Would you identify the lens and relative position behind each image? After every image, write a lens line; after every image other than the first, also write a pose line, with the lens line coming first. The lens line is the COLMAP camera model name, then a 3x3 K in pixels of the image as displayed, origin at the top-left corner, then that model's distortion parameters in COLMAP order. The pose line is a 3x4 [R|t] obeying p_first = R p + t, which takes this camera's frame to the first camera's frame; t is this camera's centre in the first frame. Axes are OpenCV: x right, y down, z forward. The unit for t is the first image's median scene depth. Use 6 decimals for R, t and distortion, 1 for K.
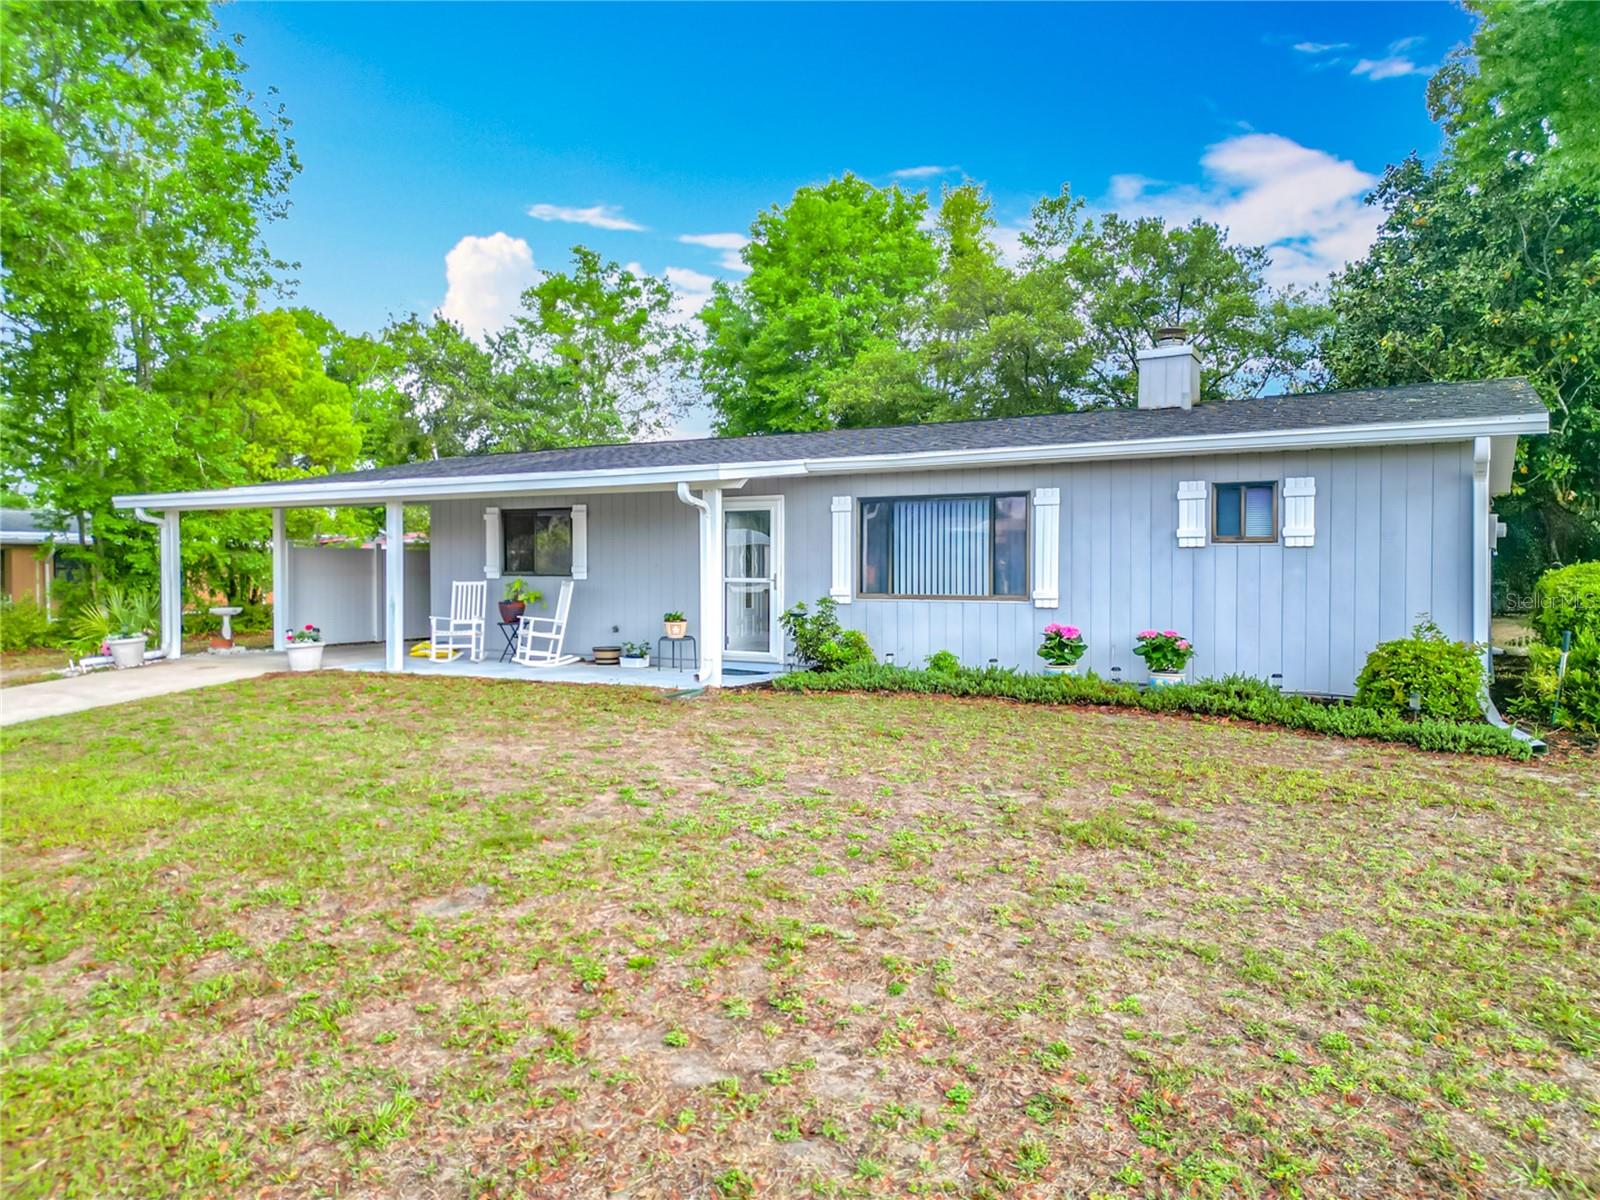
lens RADIAL K [[1145.9, 0, 800.0], [0, 1145.9, 600.0], [0, 0, 1]] dist [0.057530, -0.004668]
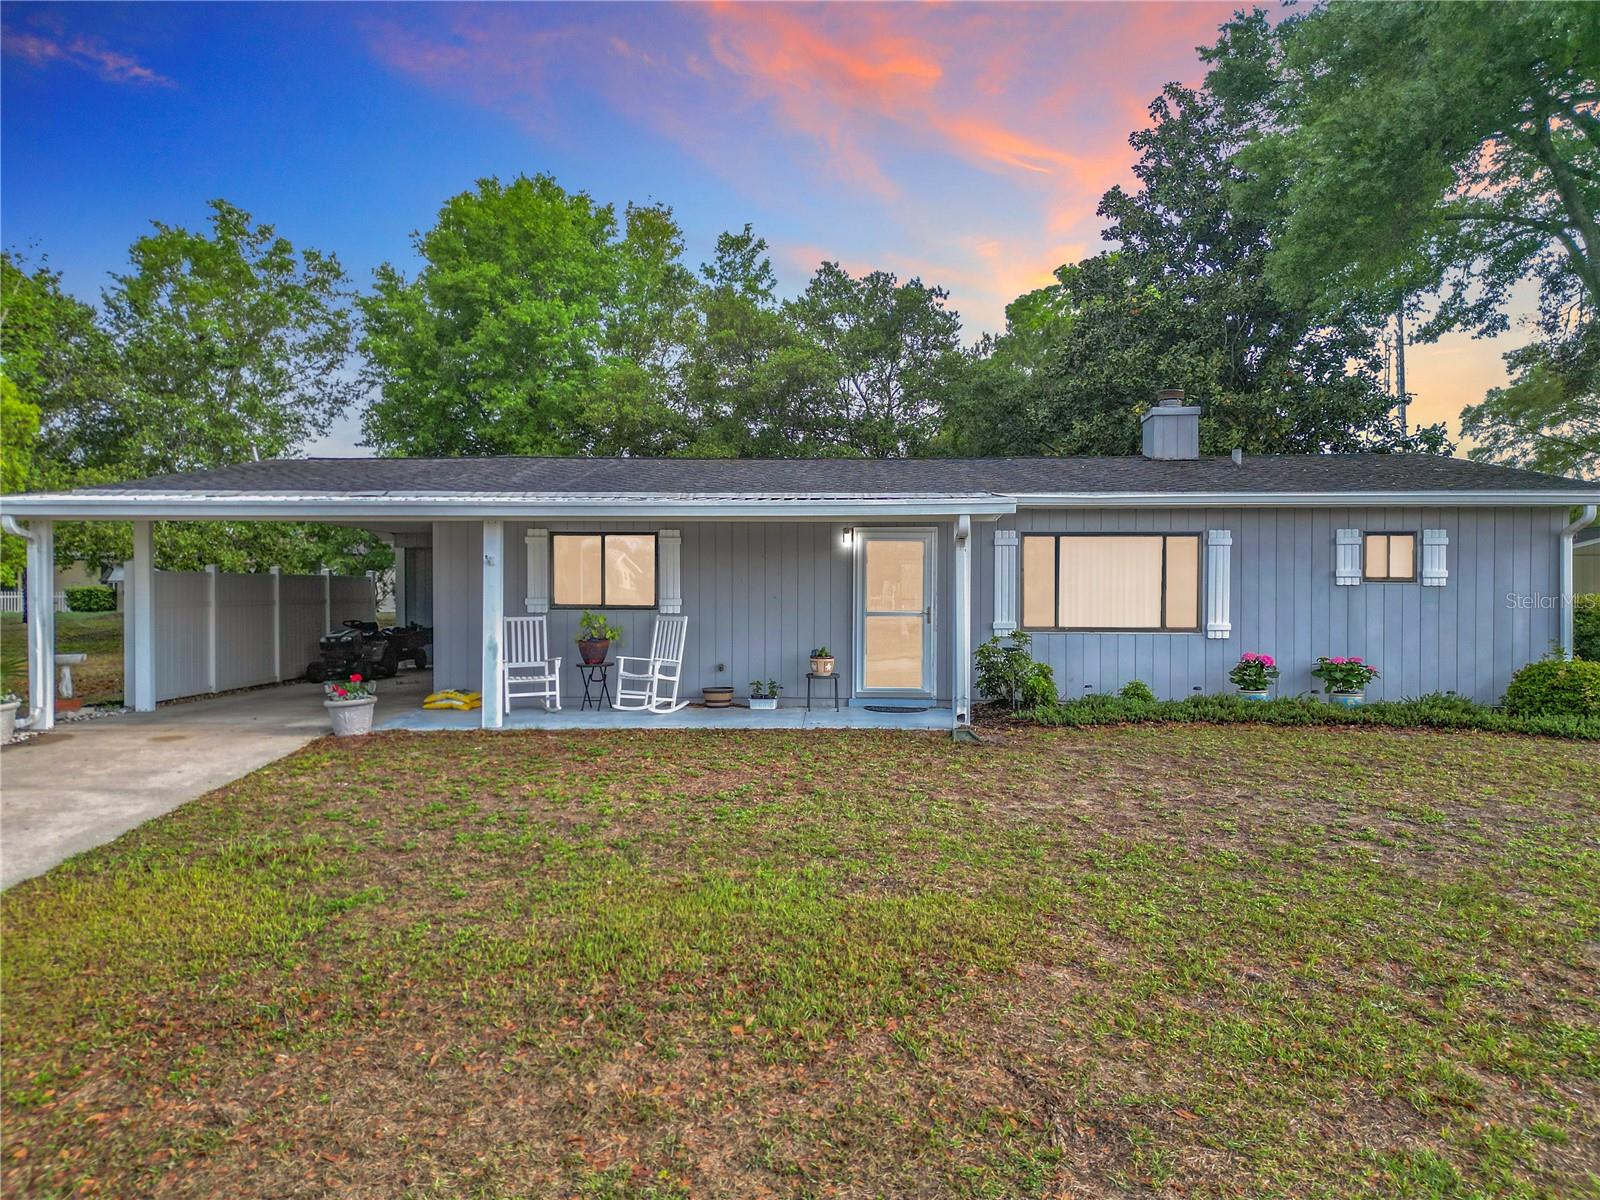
lens RADIAL K [[1126.1, 0, 800.0], [0, 1126.1, 600.0], [0, 0, 1]] dist [0.070231, -0.000389]
pose [[0.876572, -0.004583, 0.481248, -0.473927], [0.010404, 0.999901, -0.009428, -0.017094], [-0.481157, 0.013271, 0.876534, 0.164434]]
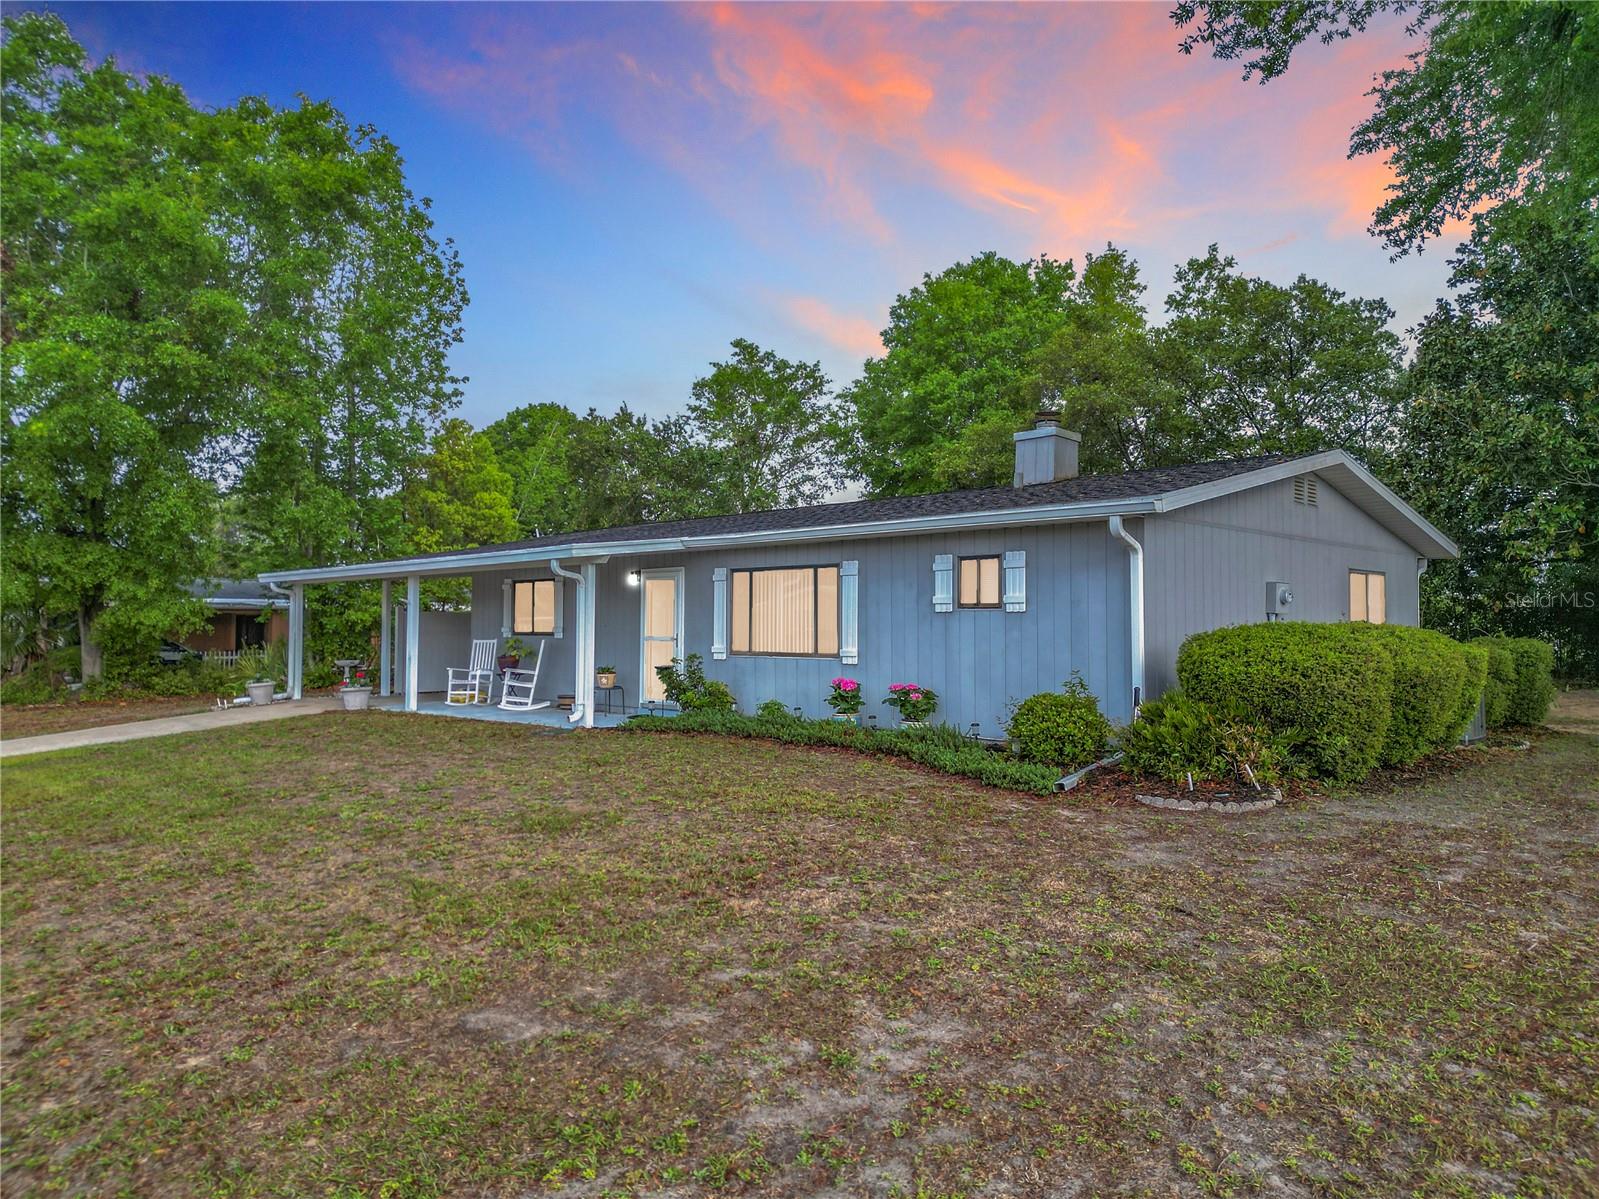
lens RADIAL K [[1140.8, 0, 799.5], [0, 1140.8, 599.5], [0, 0, 1]] dist [0.071080, -0.078102]
pose [[0.965272, -0.004409, -0.261209, 0.331018], [-0.009364, 0.998631, -0.051460, 0.000698], [0.261078, 0.052118, 0.963910, -0.083203]]
